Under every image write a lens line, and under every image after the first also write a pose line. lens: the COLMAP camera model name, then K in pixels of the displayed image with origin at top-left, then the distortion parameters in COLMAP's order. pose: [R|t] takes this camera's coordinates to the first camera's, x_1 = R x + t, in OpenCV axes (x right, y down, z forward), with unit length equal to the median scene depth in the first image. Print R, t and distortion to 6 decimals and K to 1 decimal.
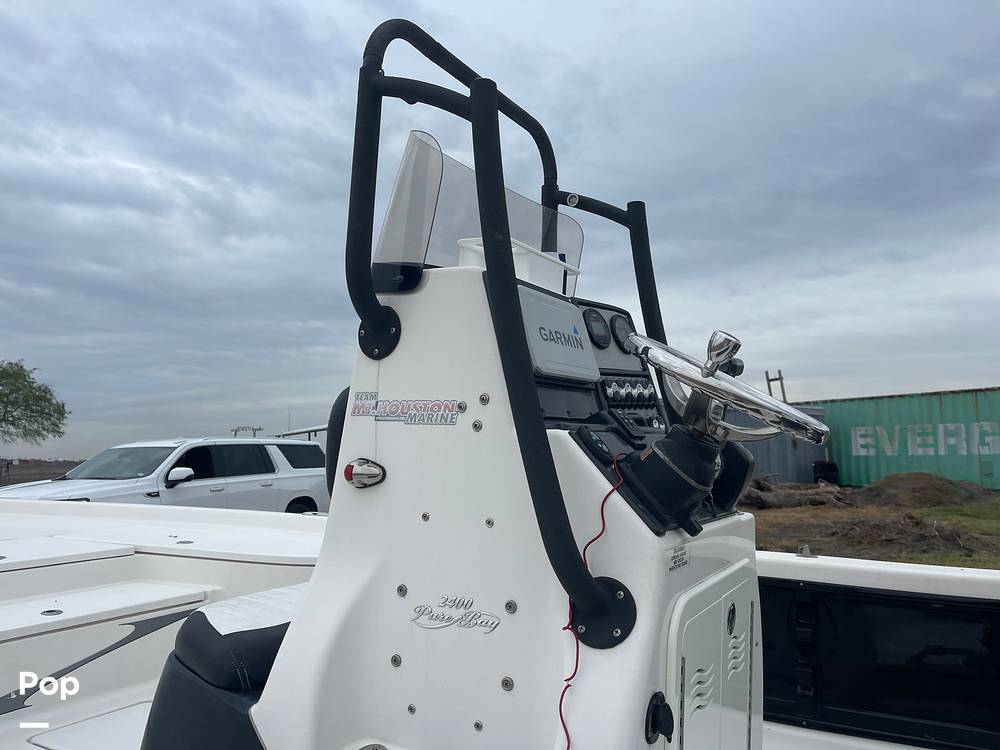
lens RADIAL K [[744.4, 0, 505.3], [0, 744.4, 370.5], [0, 0, 1]] dist [0.045254, -0.065968]
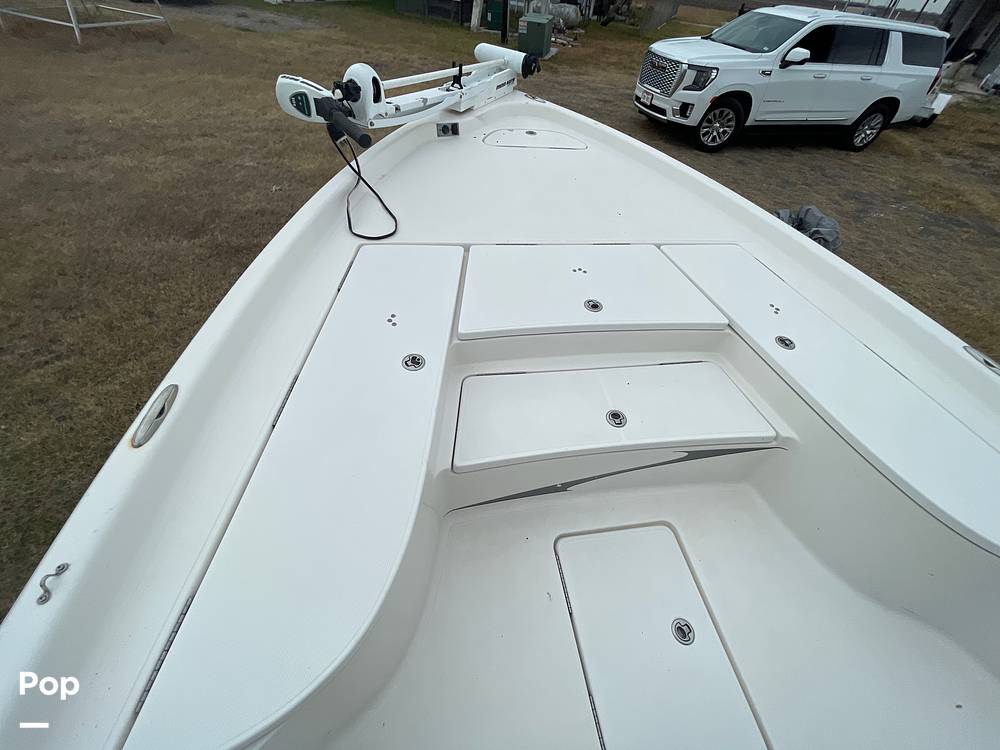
lens RADIAL K [[399.8, 0, 500.7], [0, 399.8, 374.2], [0, 0, 1]] dist [0.000260, -0.000695]
pose [[0.627921, 0.610952, -0.482133, -0.102166], [-0.021628, 0.632946, 0.773893, -0.013169], [0.777976, -0.475516, 0.410655, 0.132049]]
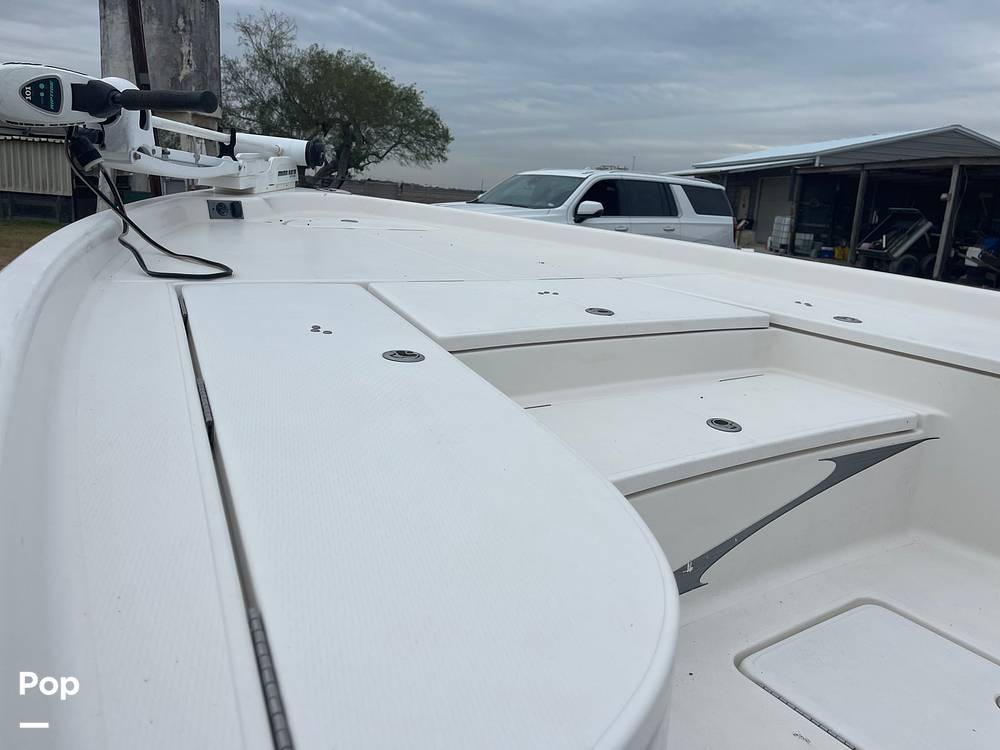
lens RADIAL K [[744.4, 0, 495.9], [0, 744.4, 382.9], [0, 0, 1]] dist [0.045254, -0.065968]
pose [[0.900352, 0.183766, -0.394456, -0.111263], [-0.038748, 0.936713, 0.347946, 0.020147], [0.433433, -0.297990, 0.850493, 0.090266]]
